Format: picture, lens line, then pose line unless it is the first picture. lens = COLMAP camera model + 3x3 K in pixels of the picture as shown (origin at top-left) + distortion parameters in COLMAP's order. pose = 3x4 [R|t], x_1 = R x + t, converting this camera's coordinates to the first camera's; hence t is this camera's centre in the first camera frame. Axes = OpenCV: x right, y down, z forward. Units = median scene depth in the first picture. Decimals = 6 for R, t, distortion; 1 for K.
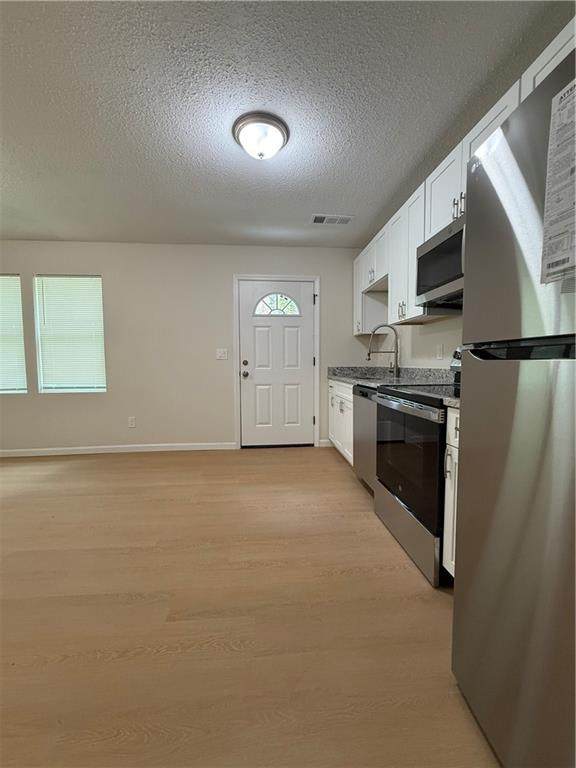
lens RADIAL K [[306.2, 0, 287.4], [0, 306.2, 382.6], [0, 0, 1]] dist [-0.003163, 0.000884]
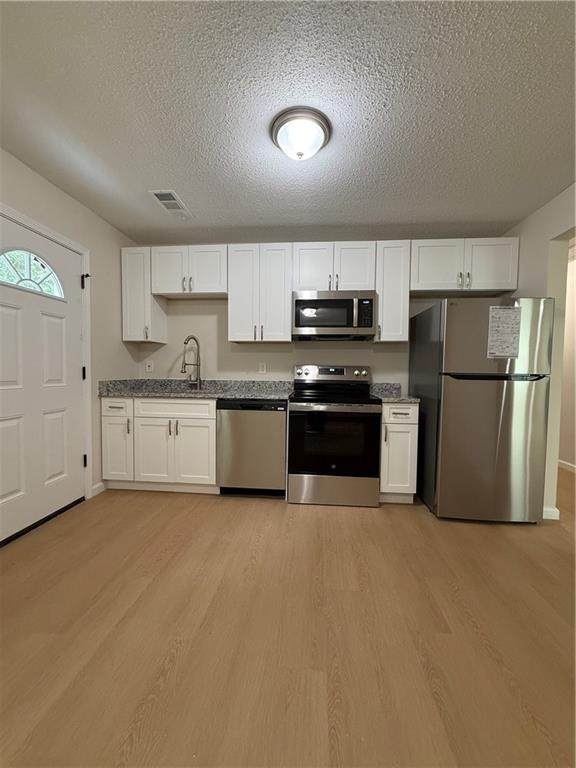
lens RADIAL K [[306.2, 0, 289.3], [0, 306.2, 383.4], [0, 0, 1]] dist [-0.003163, 0.000884]
pose [[0.178126, -0.035469, 0.983368, -0.515978], [0.052035, 0.998291, 0.026581, -0.043364], [-0.982631, 0.046435, 0.179667, 0.456256]]
